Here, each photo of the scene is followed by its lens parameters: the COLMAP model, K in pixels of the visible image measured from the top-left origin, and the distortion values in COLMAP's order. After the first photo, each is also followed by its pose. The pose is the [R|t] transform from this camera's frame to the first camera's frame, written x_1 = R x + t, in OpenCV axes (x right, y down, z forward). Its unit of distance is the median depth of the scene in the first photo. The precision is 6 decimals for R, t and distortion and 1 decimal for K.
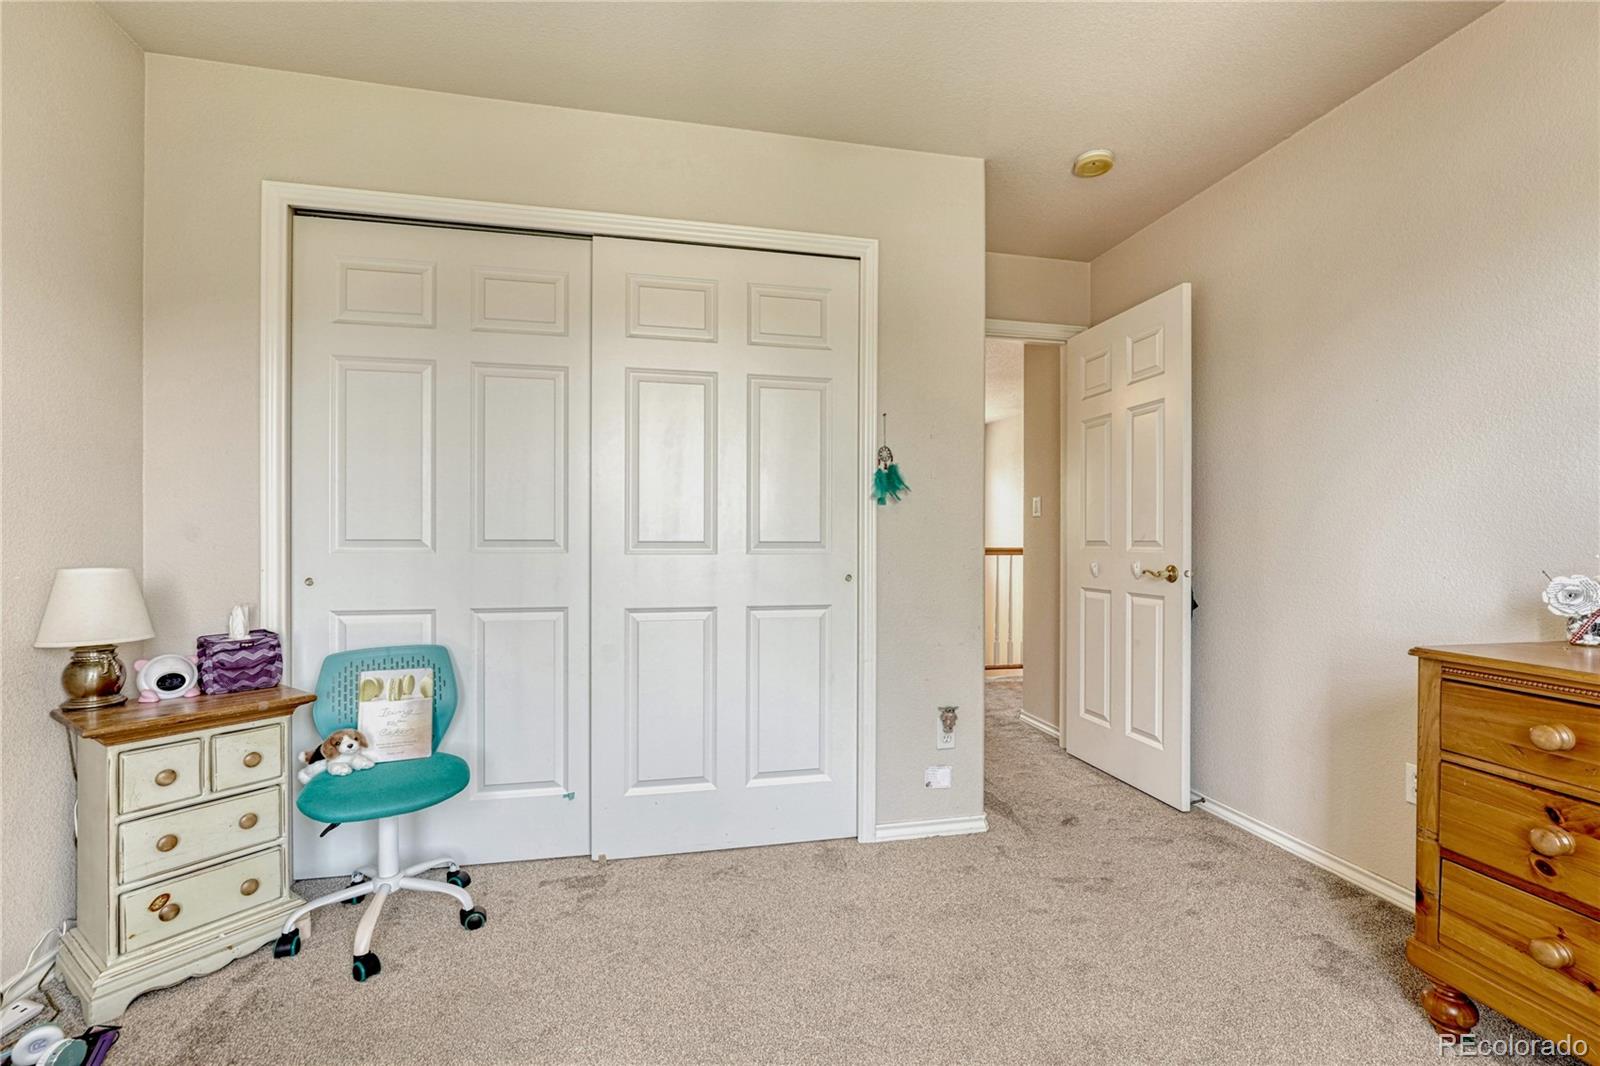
lens RADIAL K [[686.1, 0, 800.0], [0, 686.1, 533.0], [0, 0, 1]] dist [-0.000621, -0.000058]
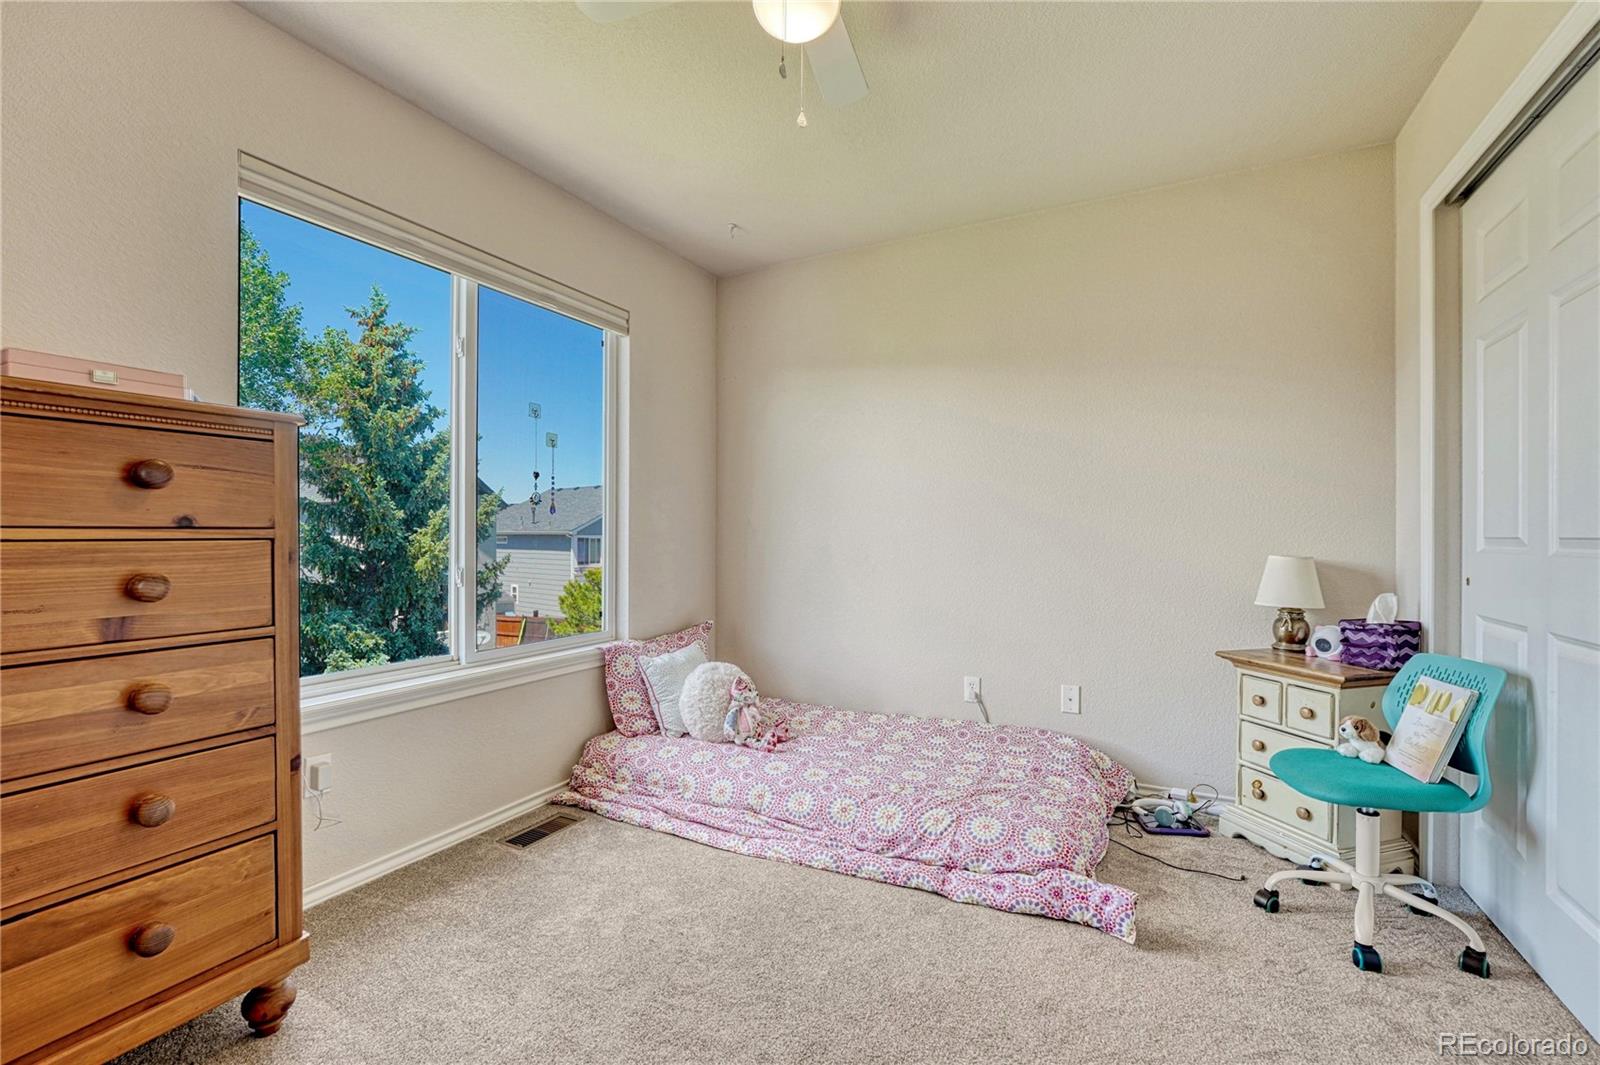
lens RADIAL K [[686.1, 0, 800.0], [0, 686.1, 532.5], [0, 0, 1]] dist [-0.000621, -0.000058]
pose [[-0.632302, -0.009117, -0.774668, 0.711465], [-0.003060, 0.999952, -0.009270, 0.017468], [0.774716, -0.003491, -0.632300, 1.029843]]
